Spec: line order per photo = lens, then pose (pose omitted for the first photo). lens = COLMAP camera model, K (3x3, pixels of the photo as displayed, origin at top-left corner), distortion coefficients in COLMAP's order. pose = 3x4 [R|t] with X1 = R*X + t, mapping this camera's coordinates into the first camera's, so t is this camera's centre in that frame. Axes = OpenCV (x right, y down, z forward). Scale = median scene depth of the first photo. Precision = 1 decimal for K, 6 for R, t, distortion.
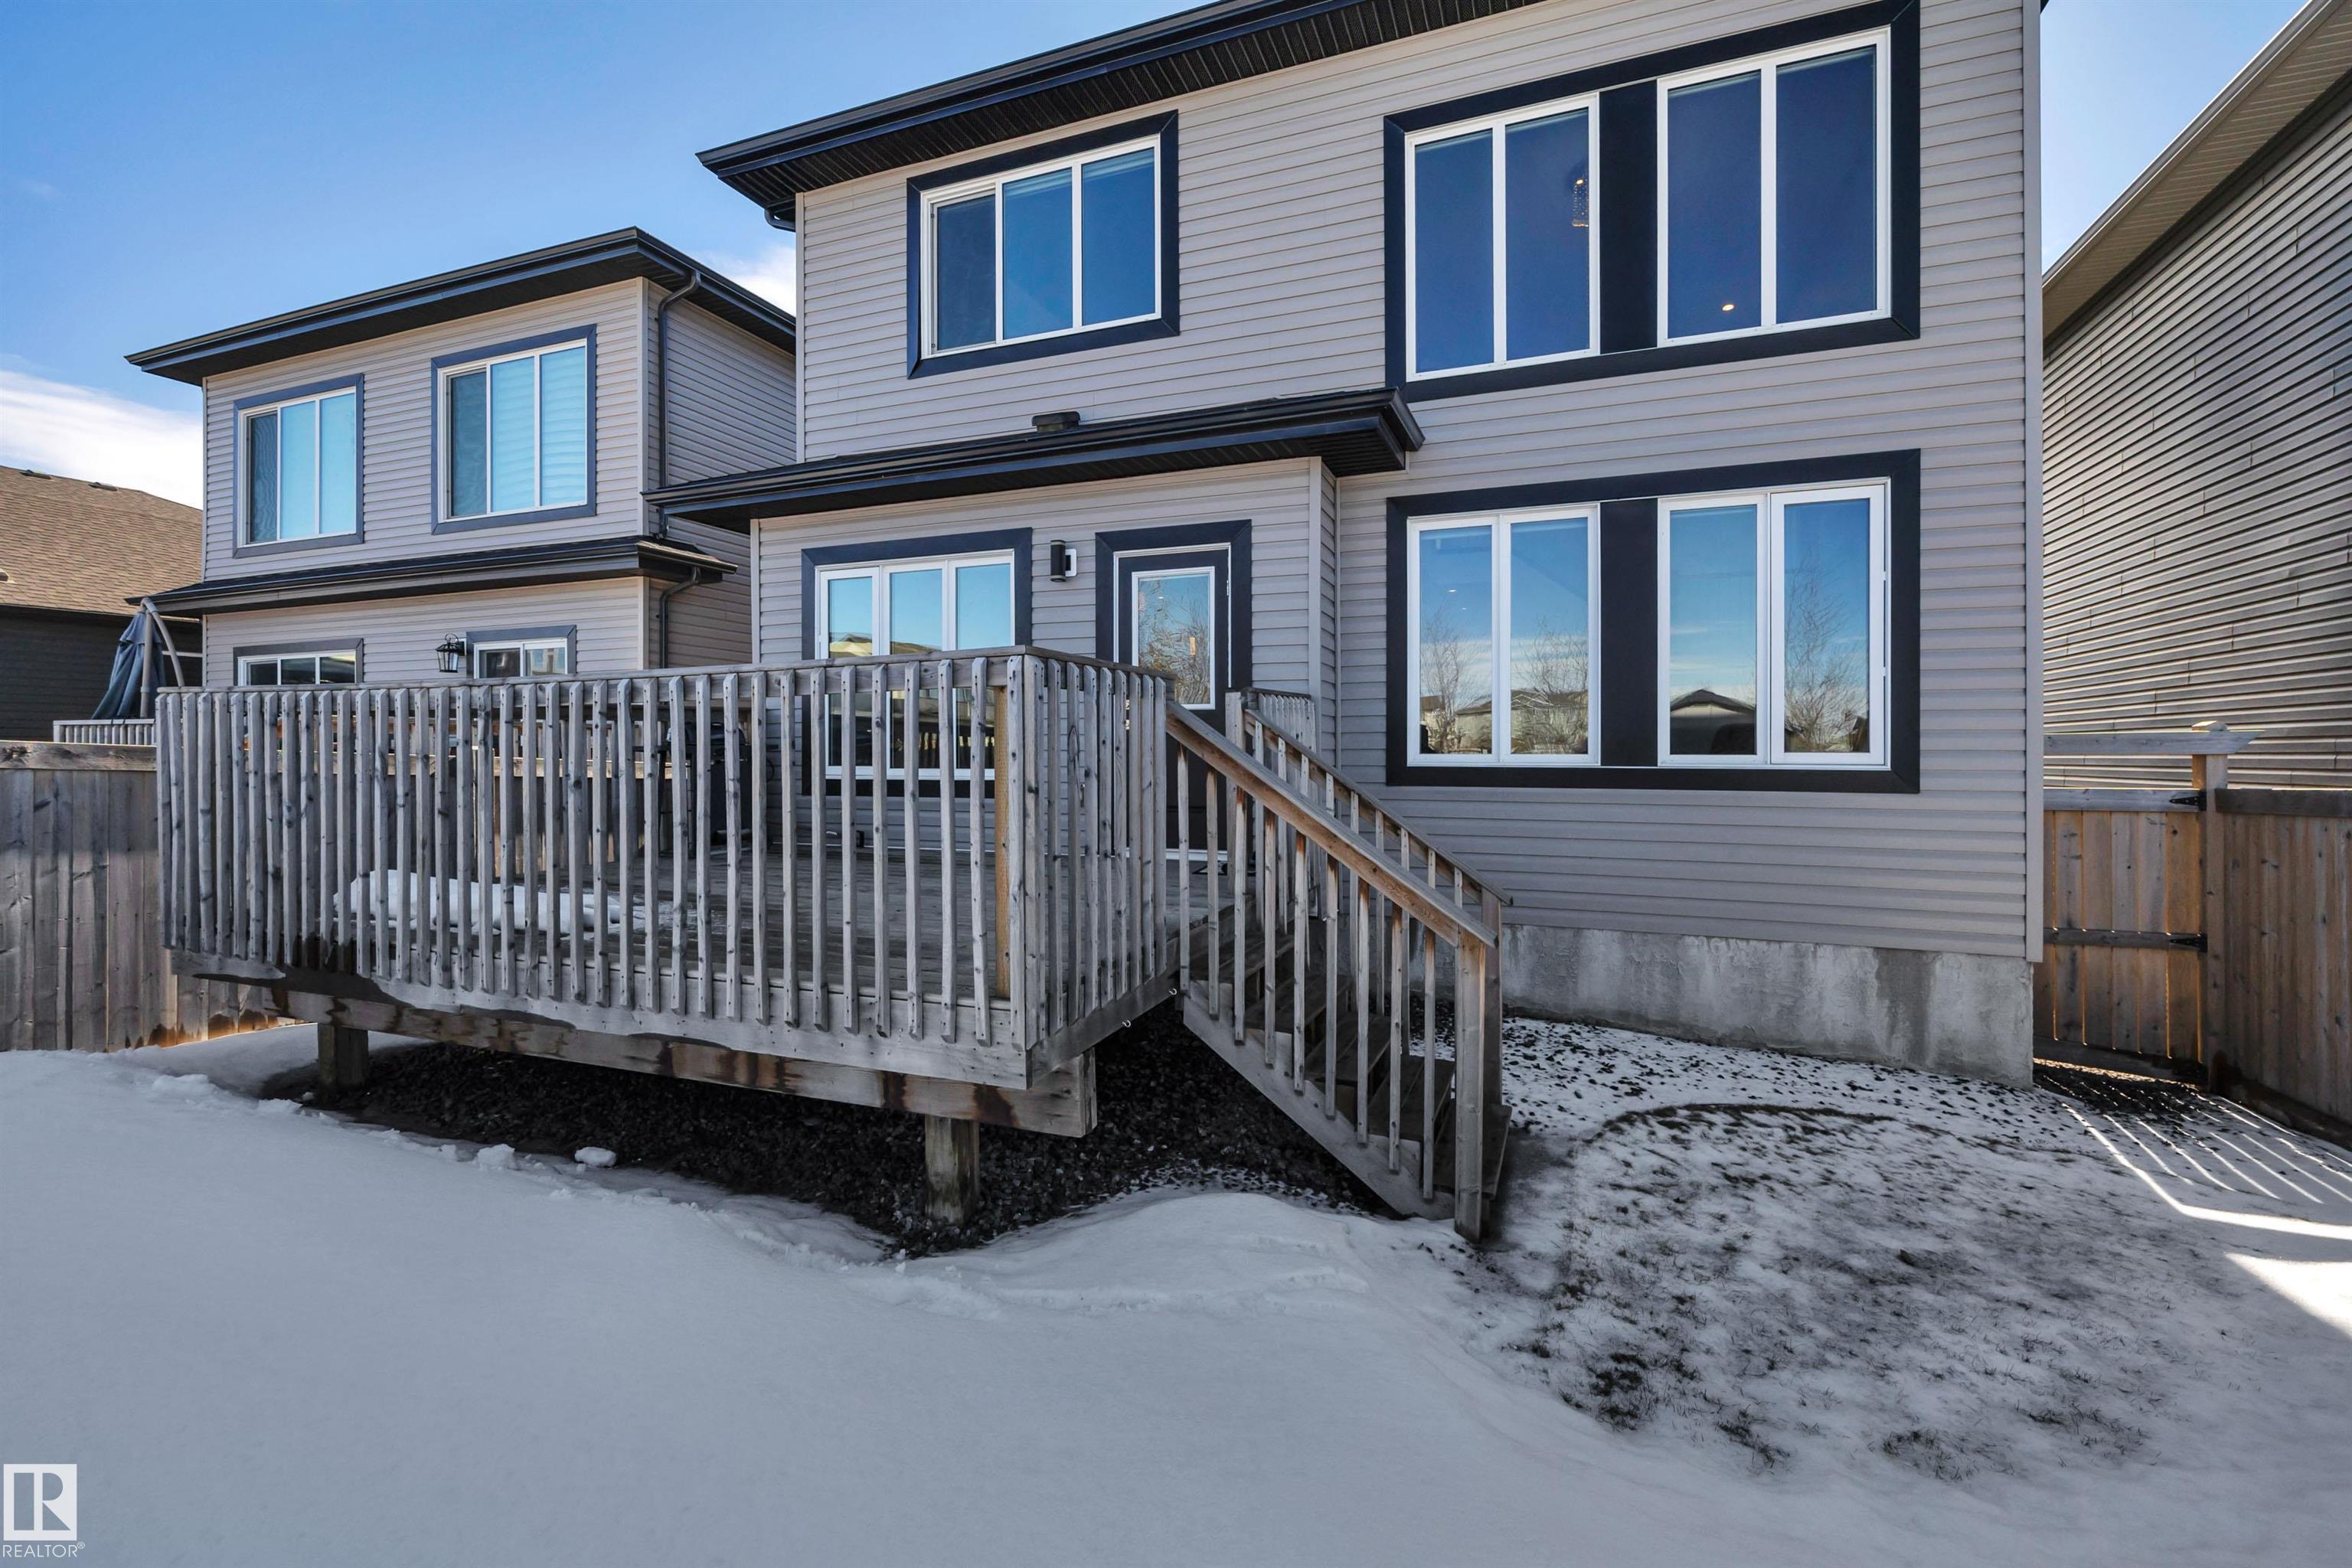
lens RADIAL K [[1001.0, 0, 1181.8], [0, 1001.0, 745.2], [0, 0, 1]] dist [0.006188, -0.000105]
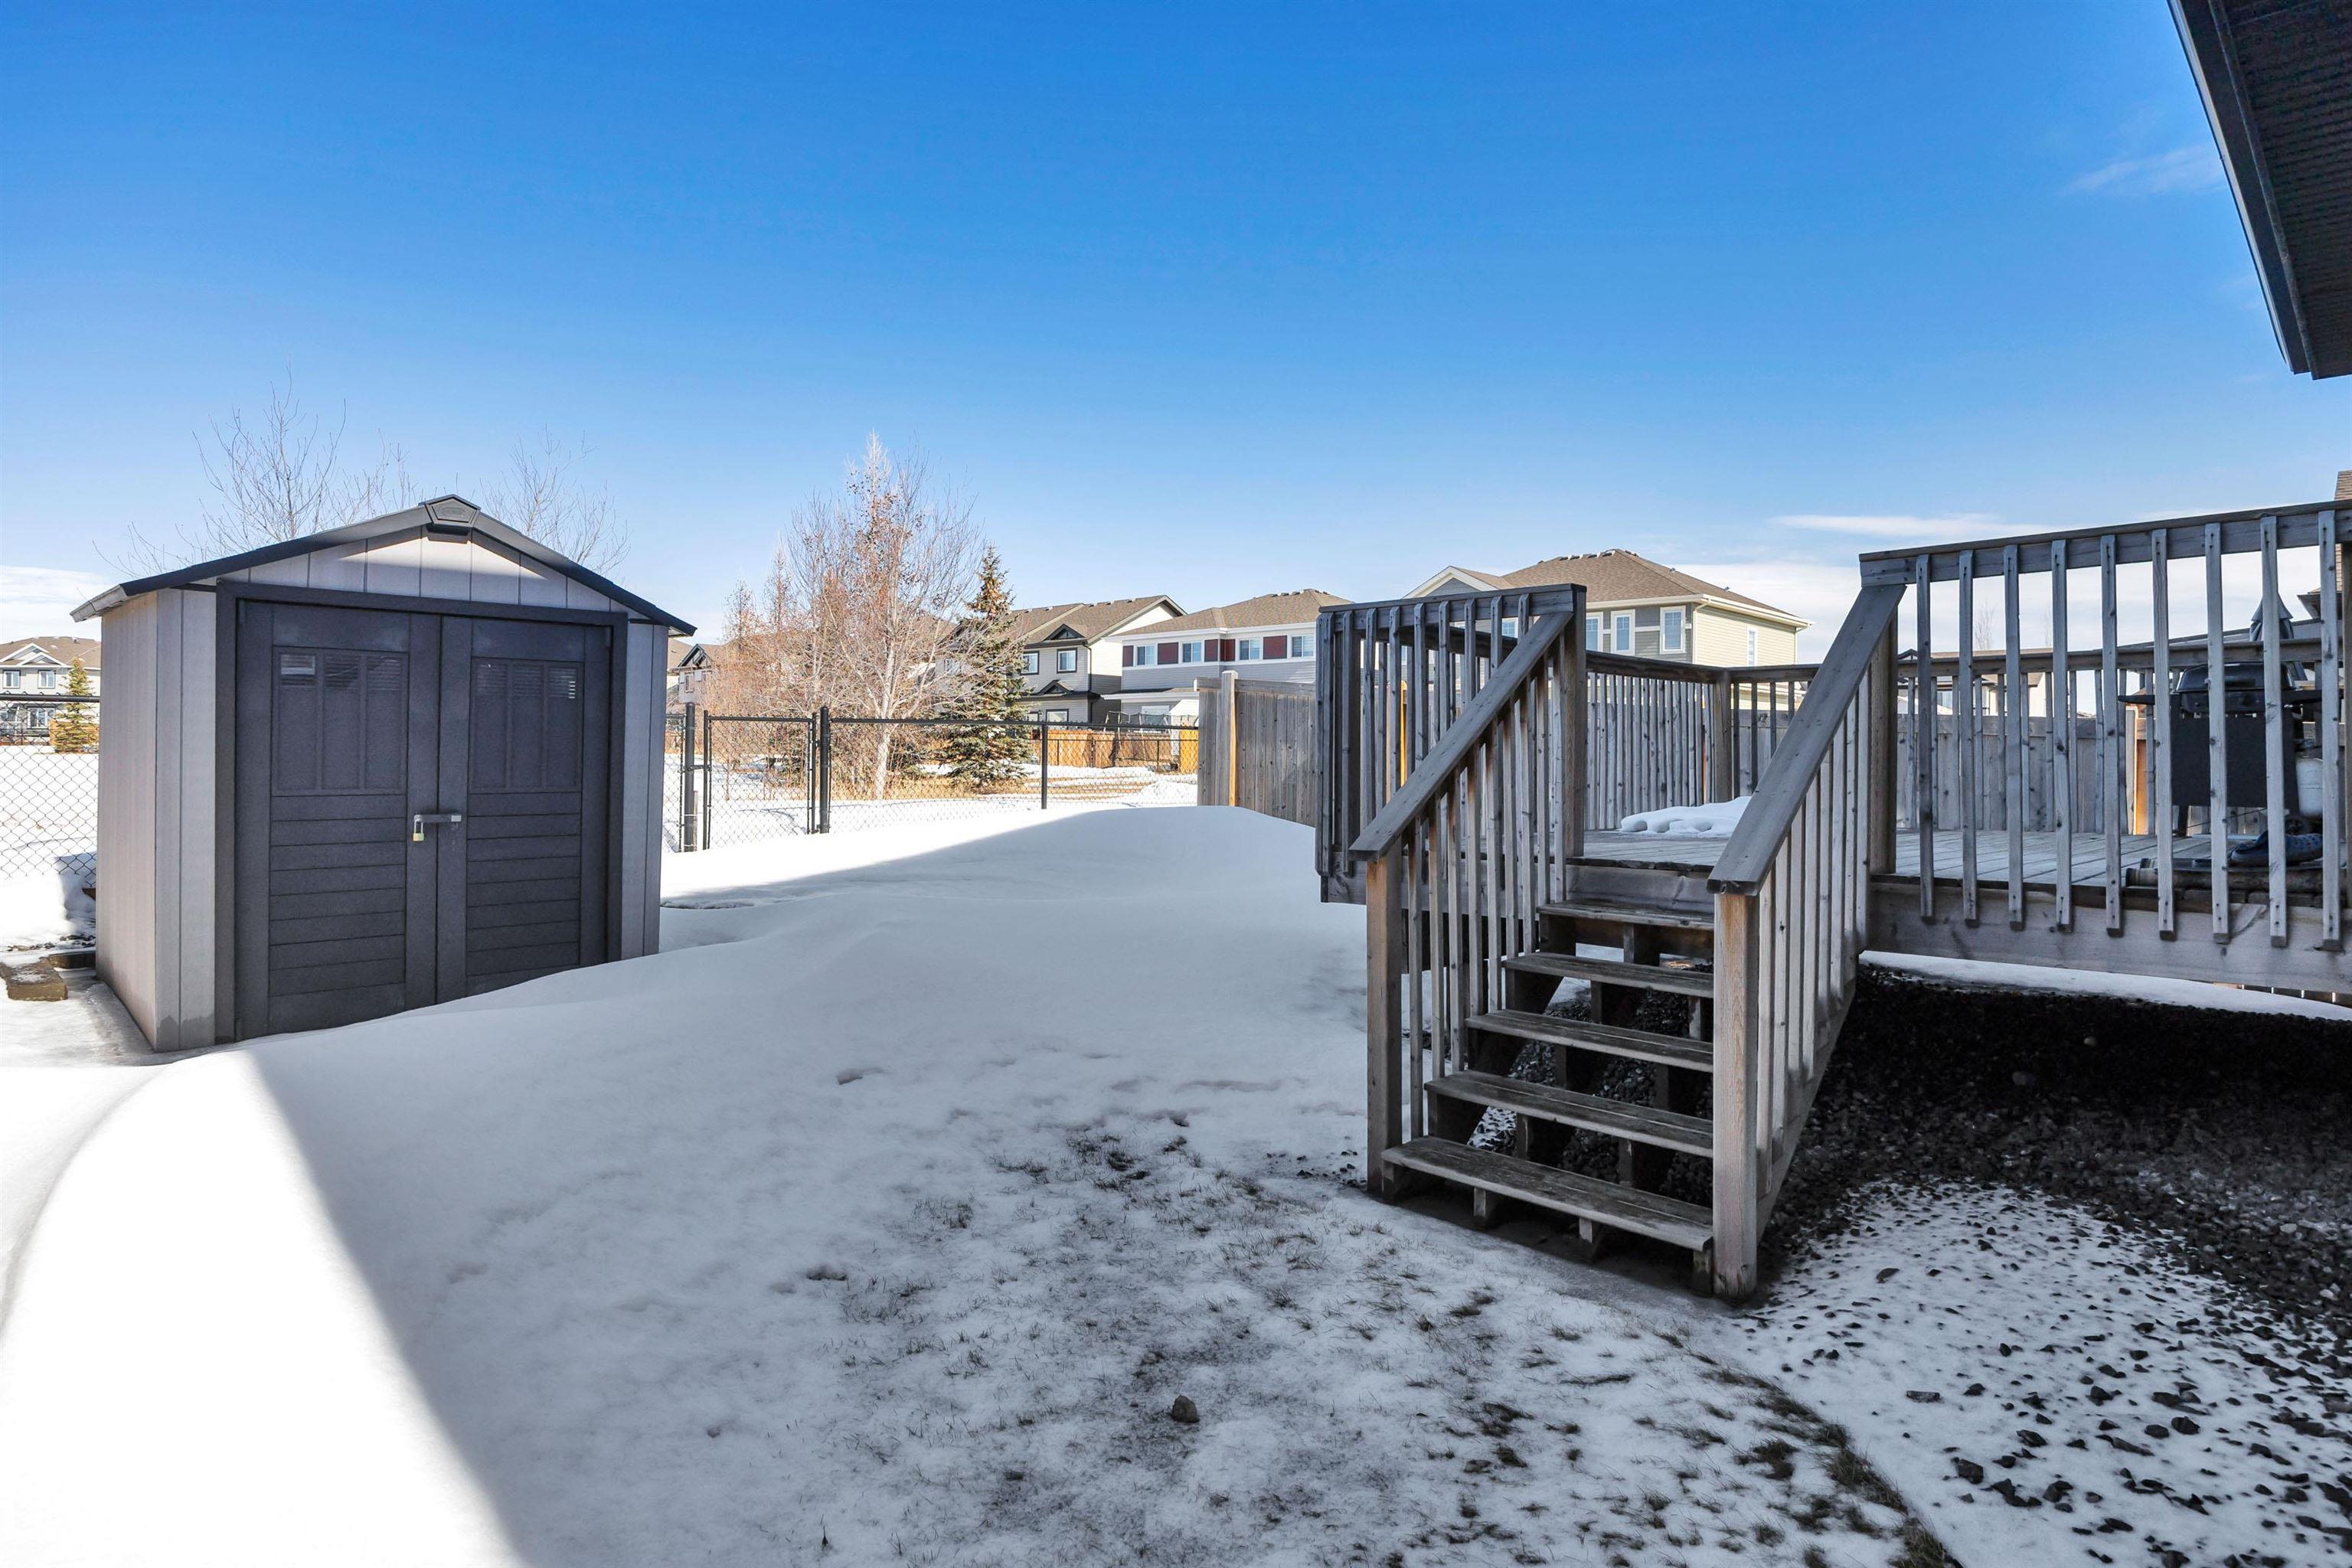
lens RADIAL K [[1299.1, 0, 1144.5], [0, 1299.1, 783.8], [0, 0, 1]] dist [-0.003621, -0.000733]
pose [[-0.401995, 0.012923, -0.915551, 0.906314], [-0.008294, 0.999808, 0.017753, 0.074532], [0.915604, 0.014730, -0.401810, 0.809769]]
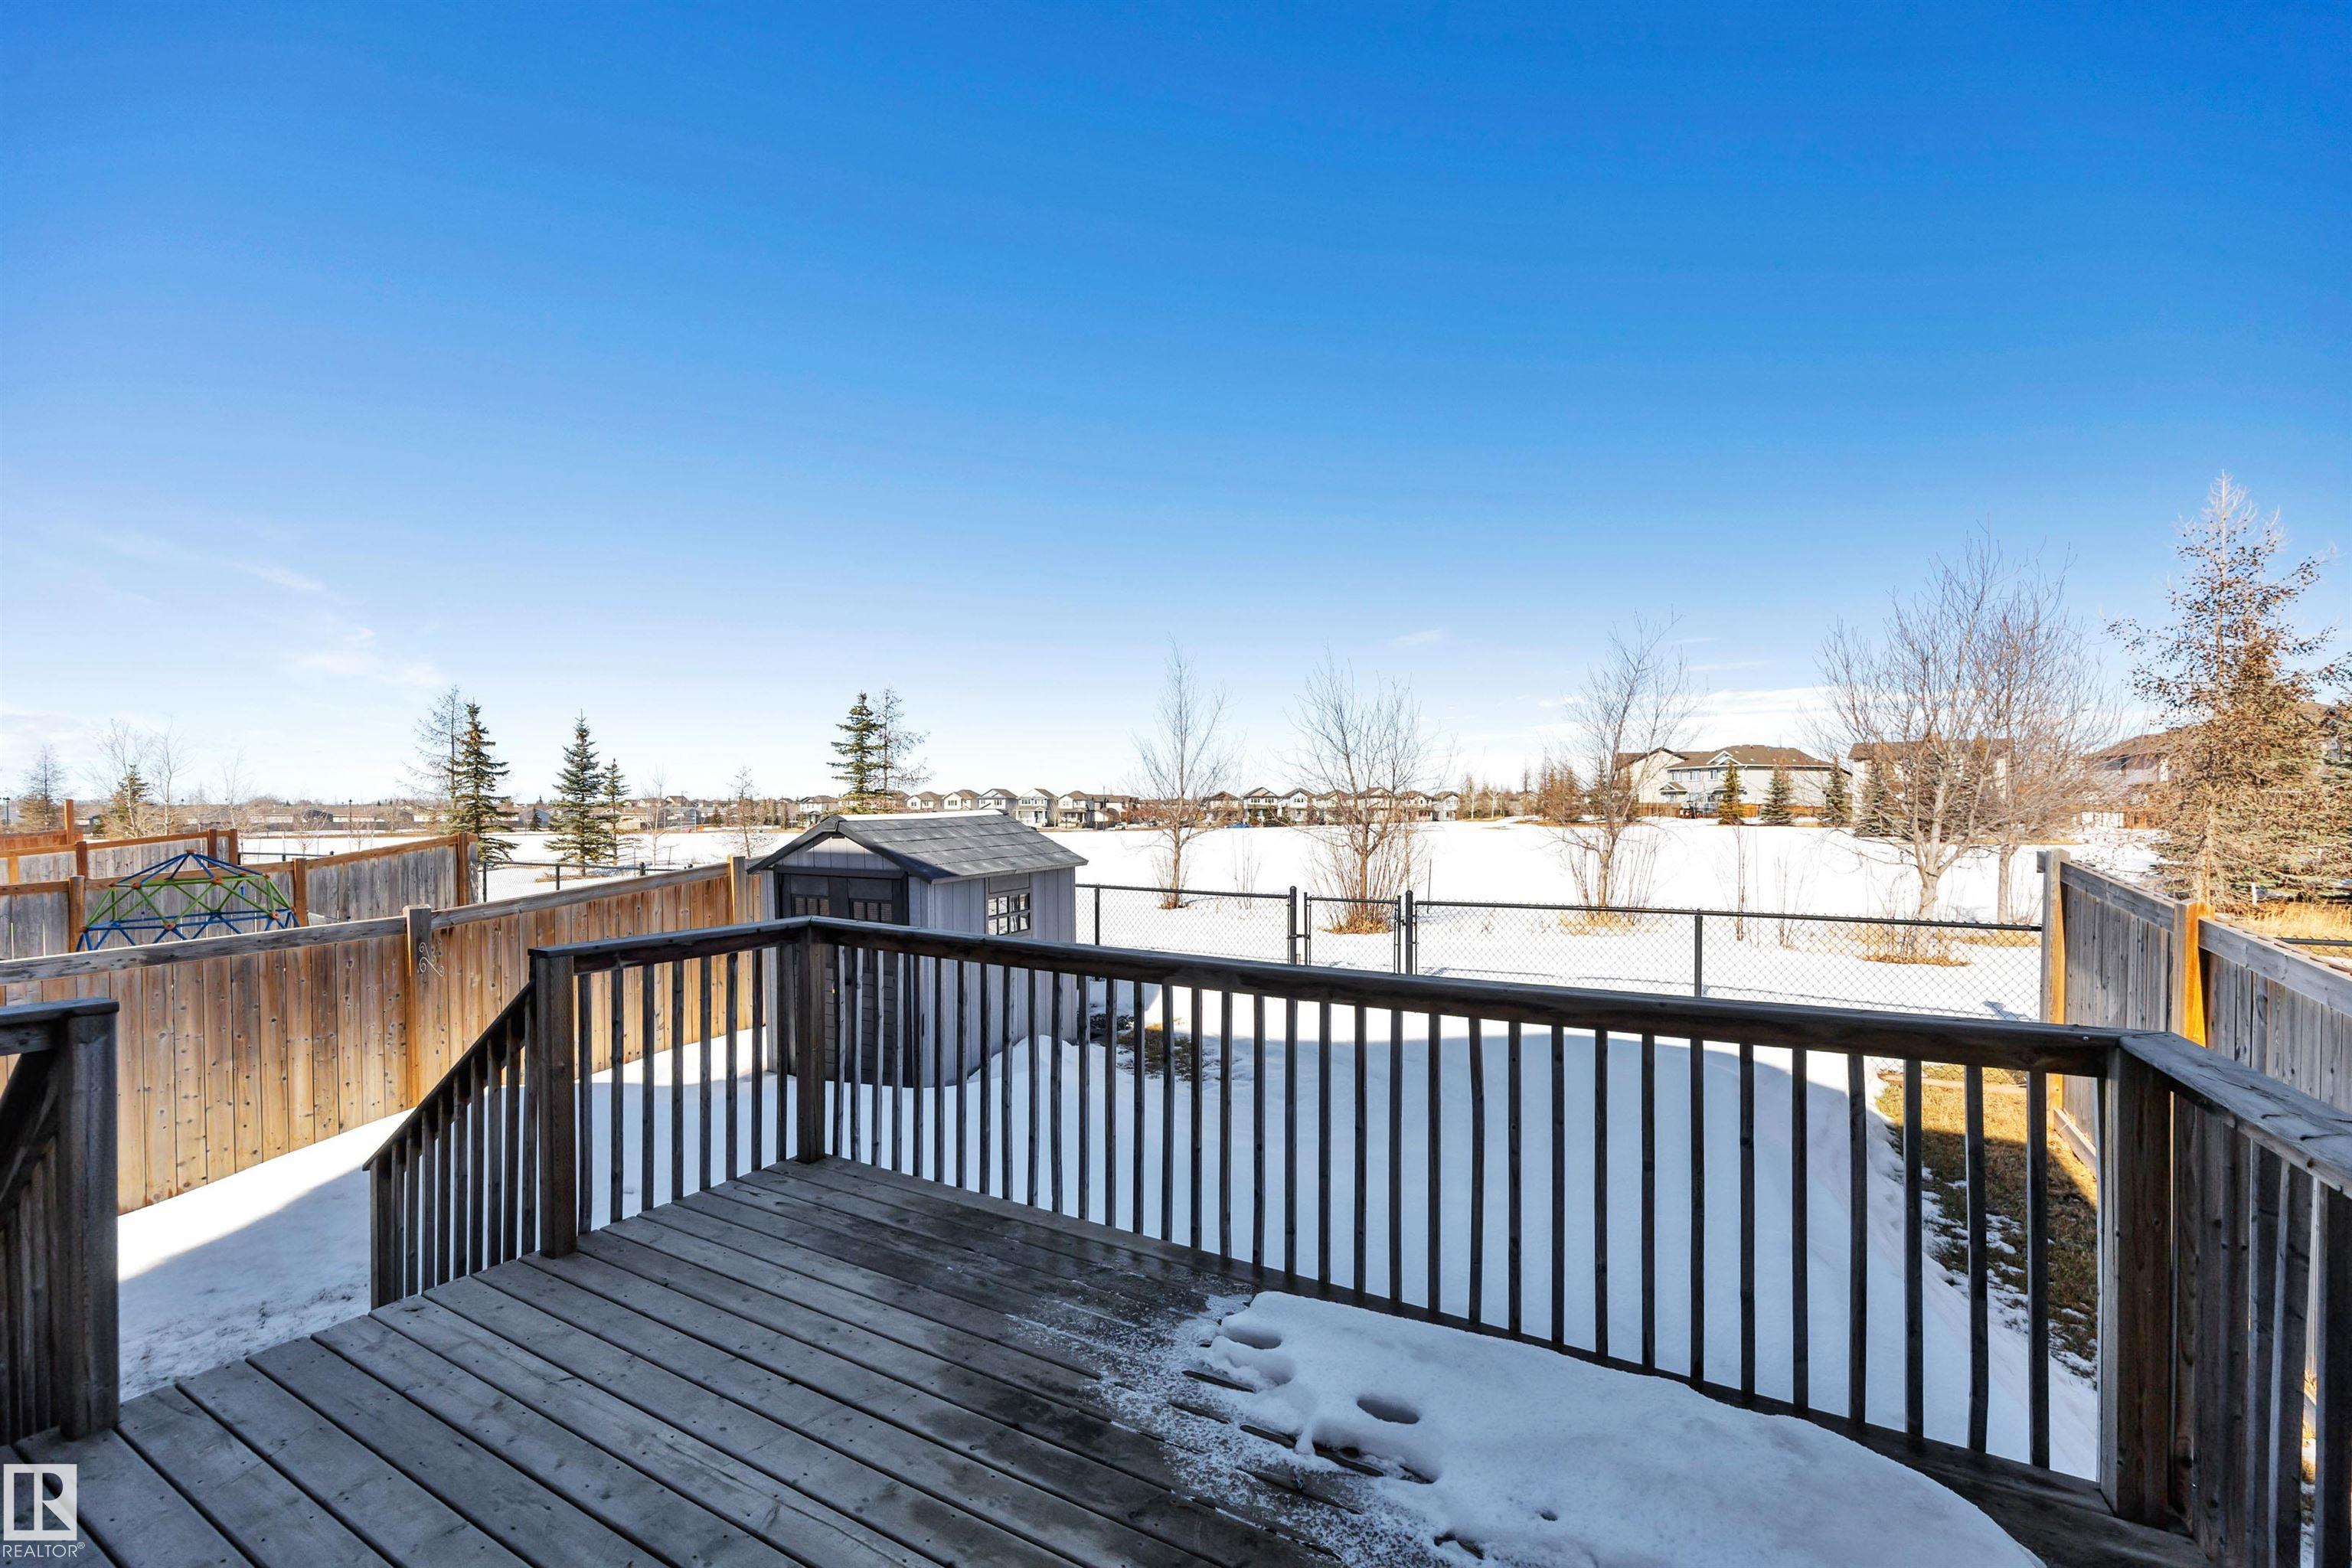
lens RADIAL K [[961.6, 0, 1173.0], [0, 961.6, 800.5], [0, 0, 1]] dist [0.001643, 0.000021]
pose [[-0.991039, -0.004126, 0.133507, -0.470867], [-0.005265, 0.999953, -0.008180, -0.135320], [-0.133467, -0.008809, -0.991014, 1.254850]]
